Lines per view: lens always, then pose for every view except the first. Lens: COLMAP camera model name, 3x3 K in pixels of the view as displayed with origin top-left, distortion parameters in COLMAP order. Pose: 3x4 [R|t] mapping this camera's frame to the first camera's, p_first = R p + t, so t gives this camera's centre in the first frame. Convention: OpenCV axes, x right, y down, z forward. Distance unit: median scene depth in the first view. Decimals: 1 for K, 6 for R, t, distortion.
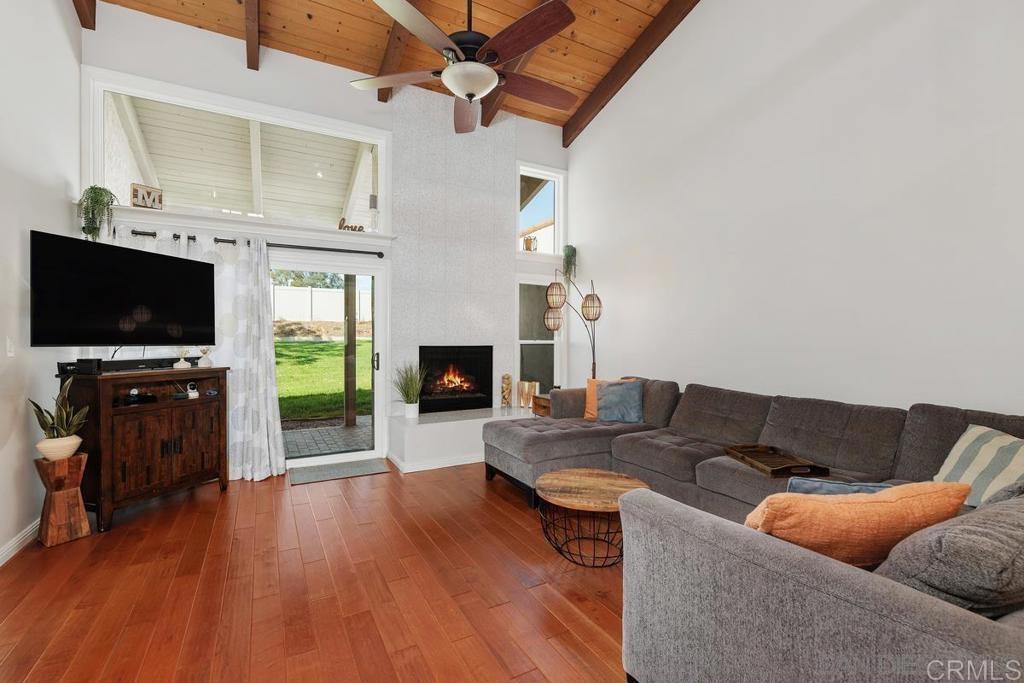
lens RADIAL K [[456.3, 0, 512.0], [0, 456.3, 341.5], [0, 0, 1]] dist [0.001231, 0.000155]
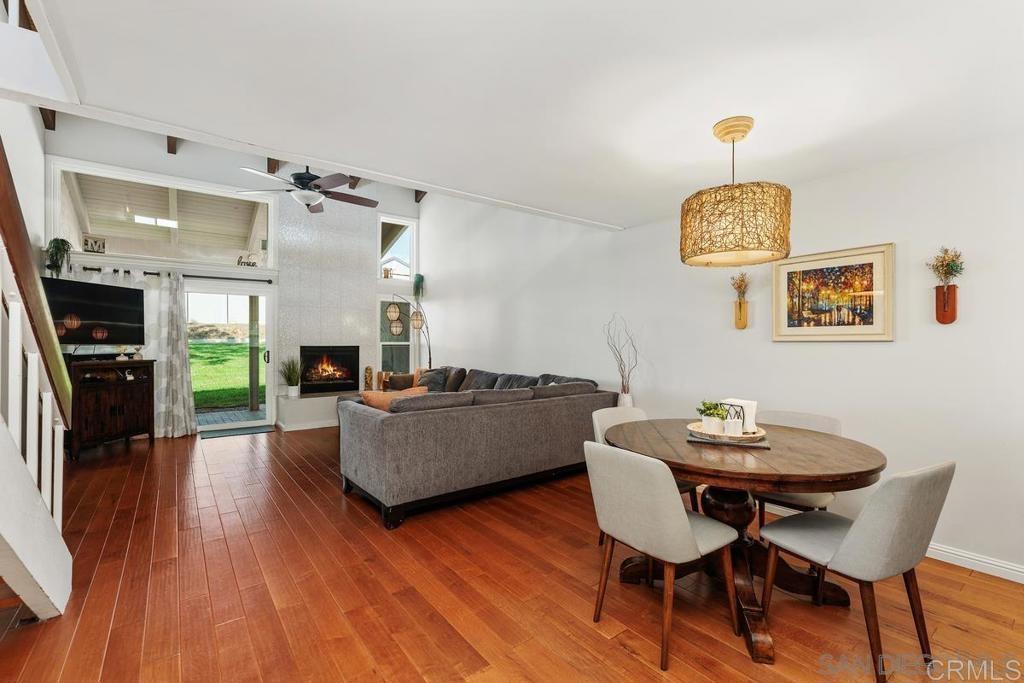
lens RADIAL K [[451.5, 0, 511.3], [0, 451.5, 345.8], [0, 0, 1]] dist [0.000684, 0.000200]
pose [[0.989442, -0.000507, 0.144927, 0.292584], [-0.000141, 0.999990, 0.004462, 0.003832], [-0.144928, -0.004436, 0.989432, -0.581663]]
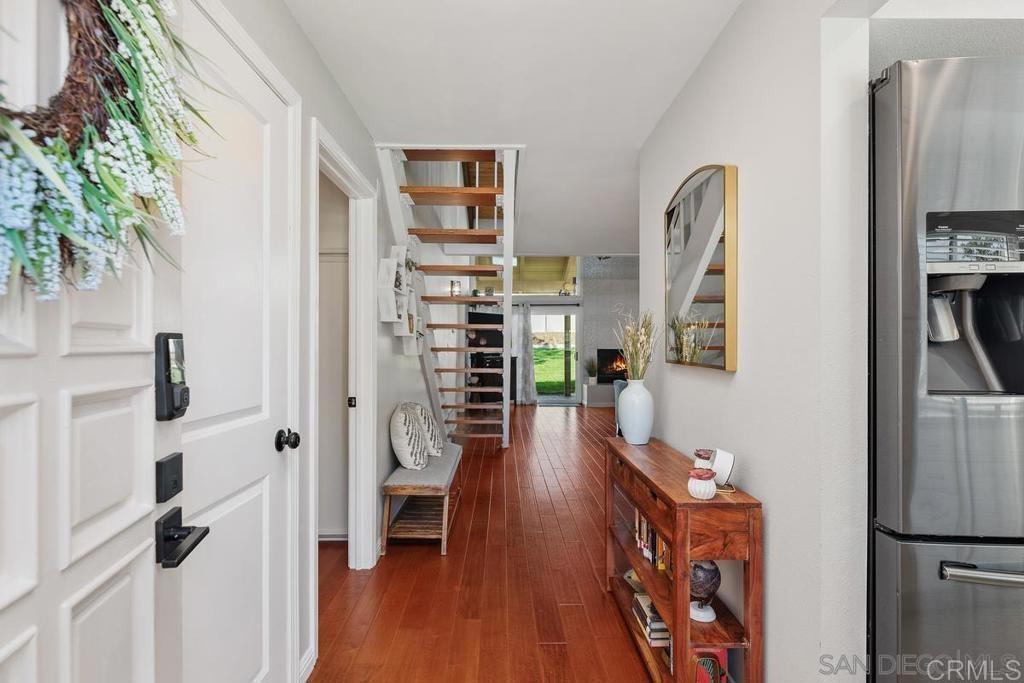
lens RADIAL K [[496.1, 0, 509.6], [0, 496.1, 344.8], [0, 0, 1]] dist [-0.000138, 0.000036]
pose [[0.884203, -0.003465, -0.467090, 0.568680], [-0.001754, 0.999941, -0.010739, 0.019481], [0.467100, 0.010314, 0.884145, -1.317660]]
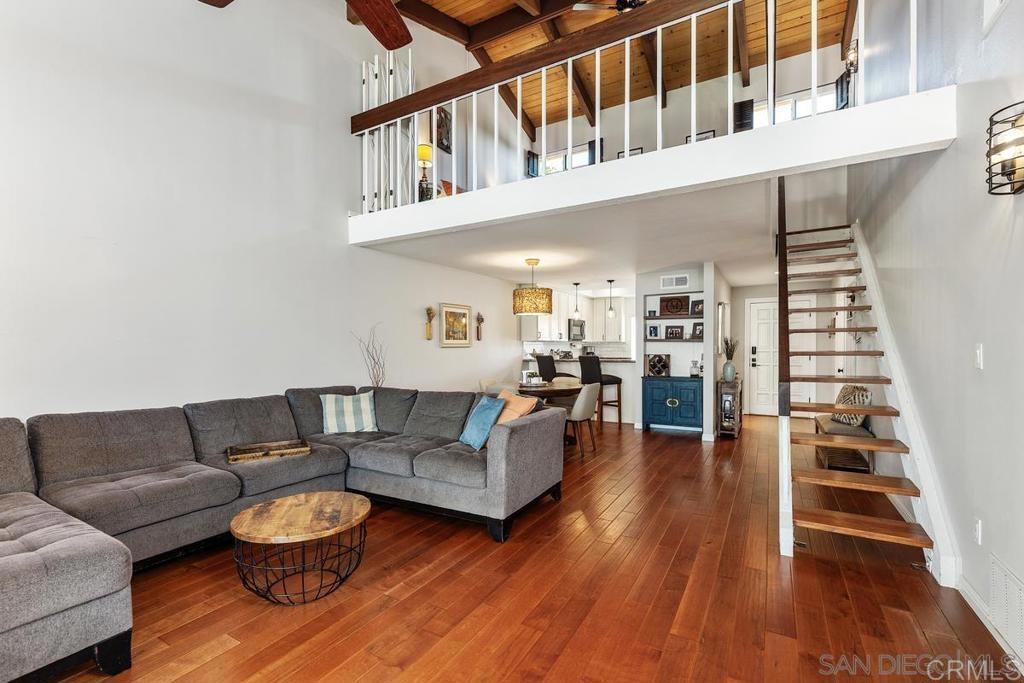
lens RADIAL K [[451.5, 0, 511.3], [0, 451.5, 345.8], [0, 0, 1]] dist [0.000684, 0.000200]
pose [[-0.519417, -0.000233, 0.854521, -0.506694], [0.003978, 0.999988, 0.002691, -0.007963], [-0.854511, 0.004797, -0.519410, 0.707433]]
